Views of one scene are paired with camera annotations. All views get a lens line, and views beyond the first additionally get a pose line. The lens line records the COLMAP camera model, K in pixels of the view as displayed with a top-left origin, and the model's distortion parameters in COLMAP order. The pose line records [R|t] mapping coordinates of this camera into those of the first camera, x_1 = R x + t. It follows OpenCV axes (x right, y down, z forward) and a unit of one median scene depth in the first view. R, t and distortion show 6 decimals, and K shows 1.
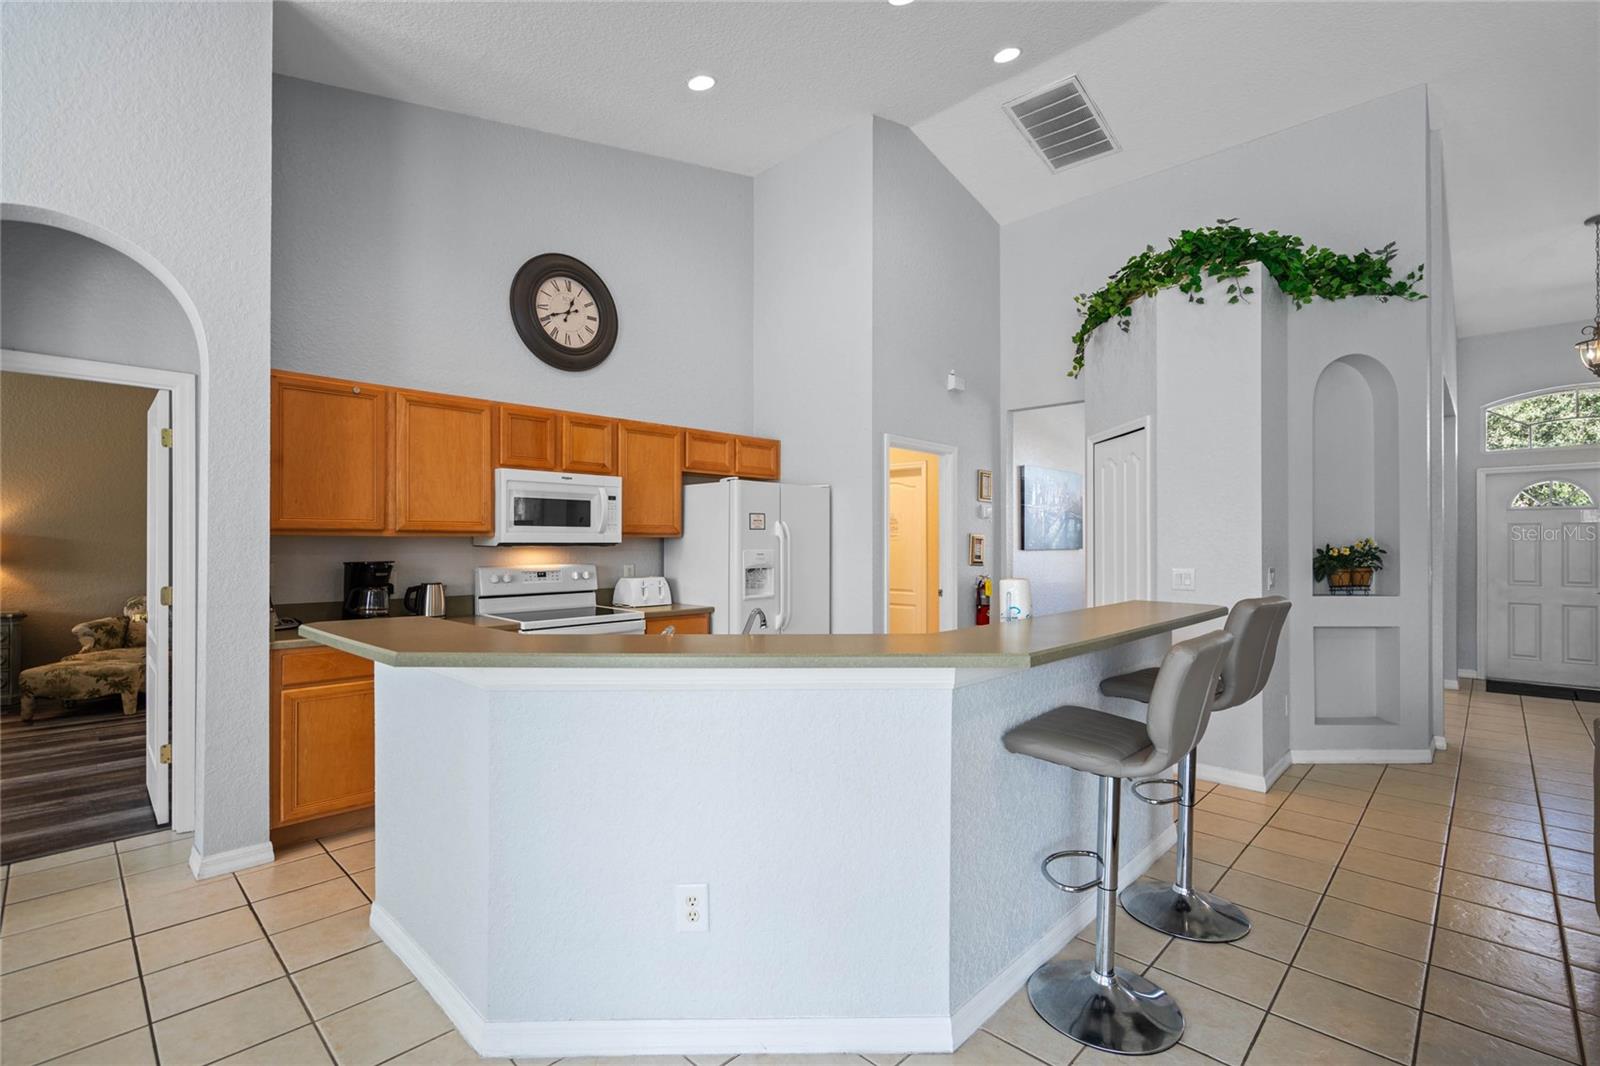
lens RADIAL K [[730.0, 0, 797.8], [0, 730.0, 538.5], [0, 0, 1]] dist [-0.006059, 0.001240]
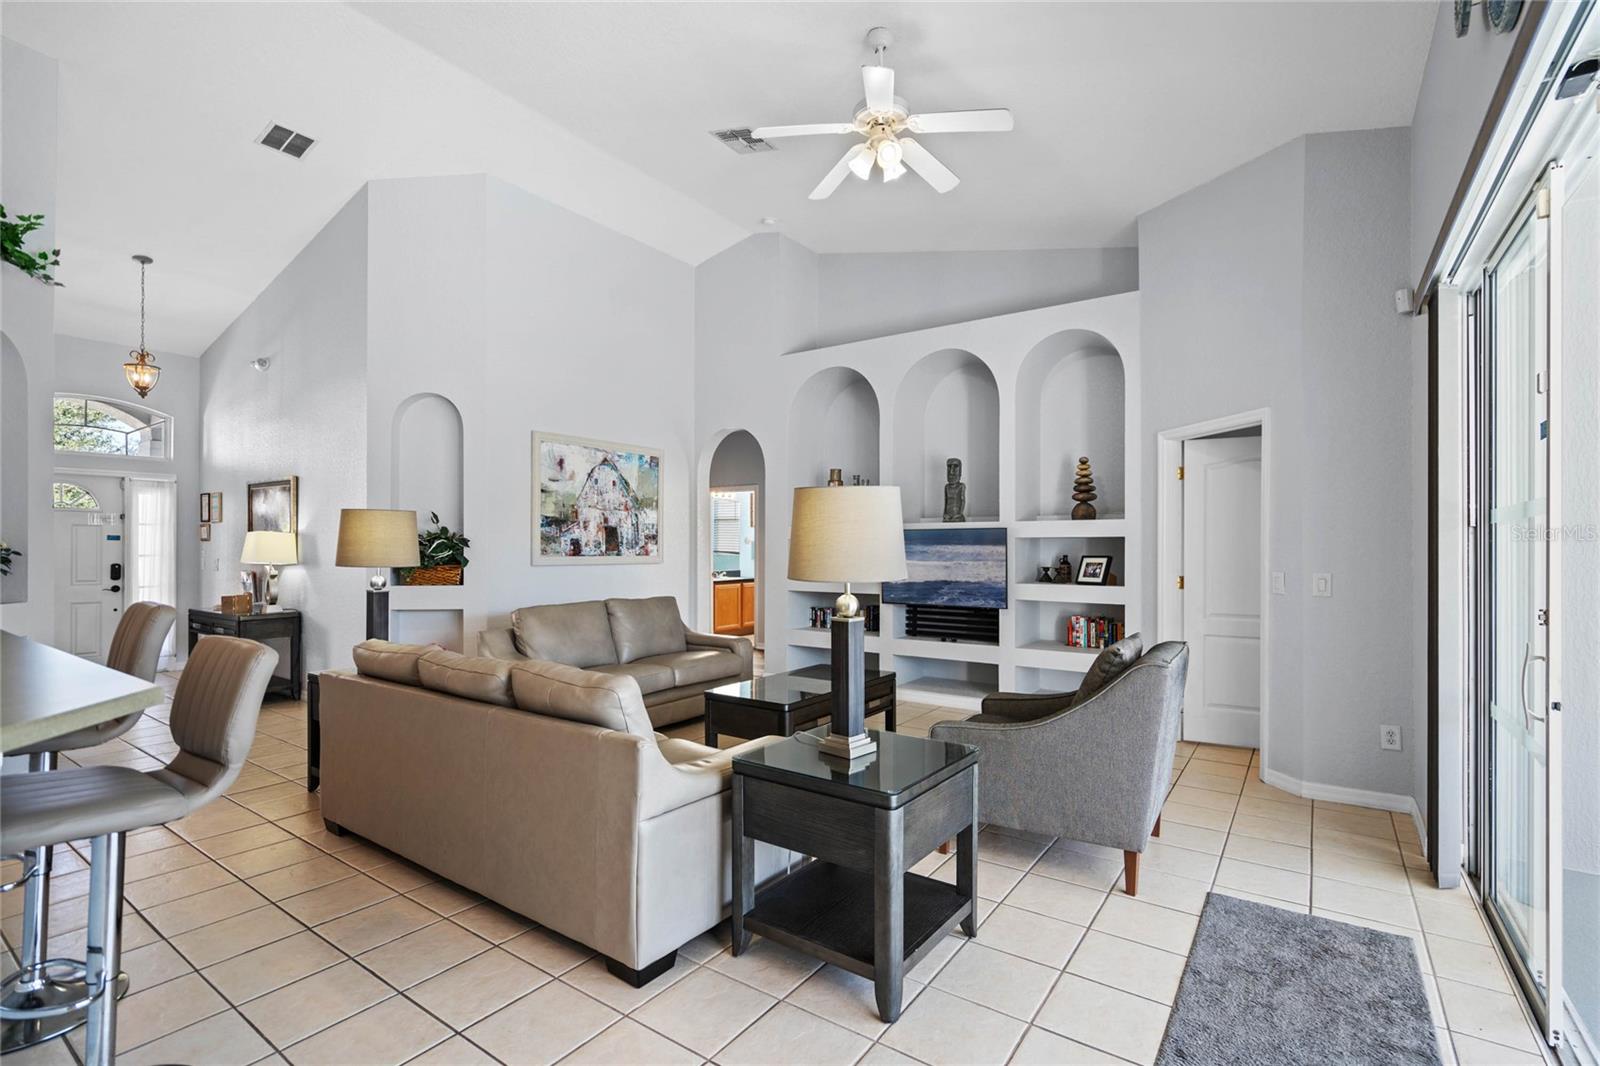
lens RADIAL K [[730.0, 0, 816.1], [0, 730.0, 543.9], [0, 0, 1]] dist [-0.006059, 0.001240]
pose [[-0.173507, 0.003126, 0.984828, -0.228389], [-0.010127, 0.999936, -0.004958, 0.000955], [-0.984781, -0.010834, -0.173464, 0.176984]]
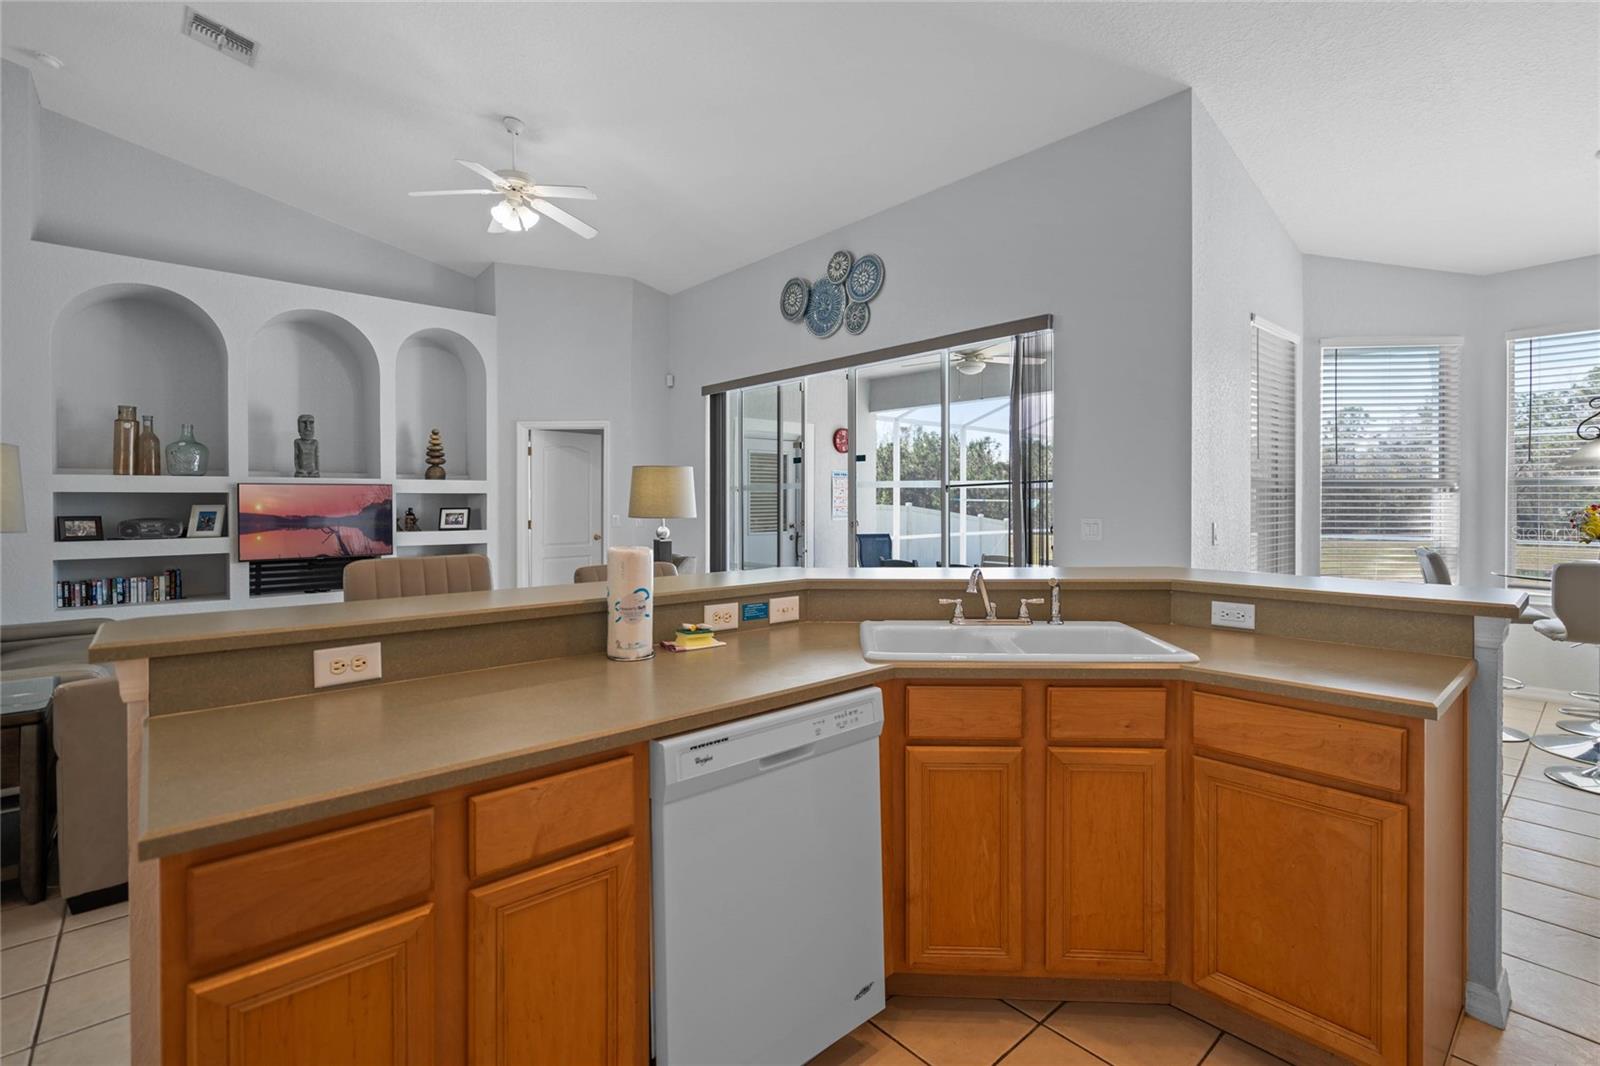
lens RADIAL K [[730.0, 0, 784.2], [0, 730.0, 512.1], [0, 0, 1]] dist [-0.006059, 0.001240]
pose [[-0.995502, 0.001114, 0.094735, 0.028767], [0.001693, 0.999980, 0.006030, 0.010760], [-0.094727, 0.006163, -0.995484, 0.988630]]
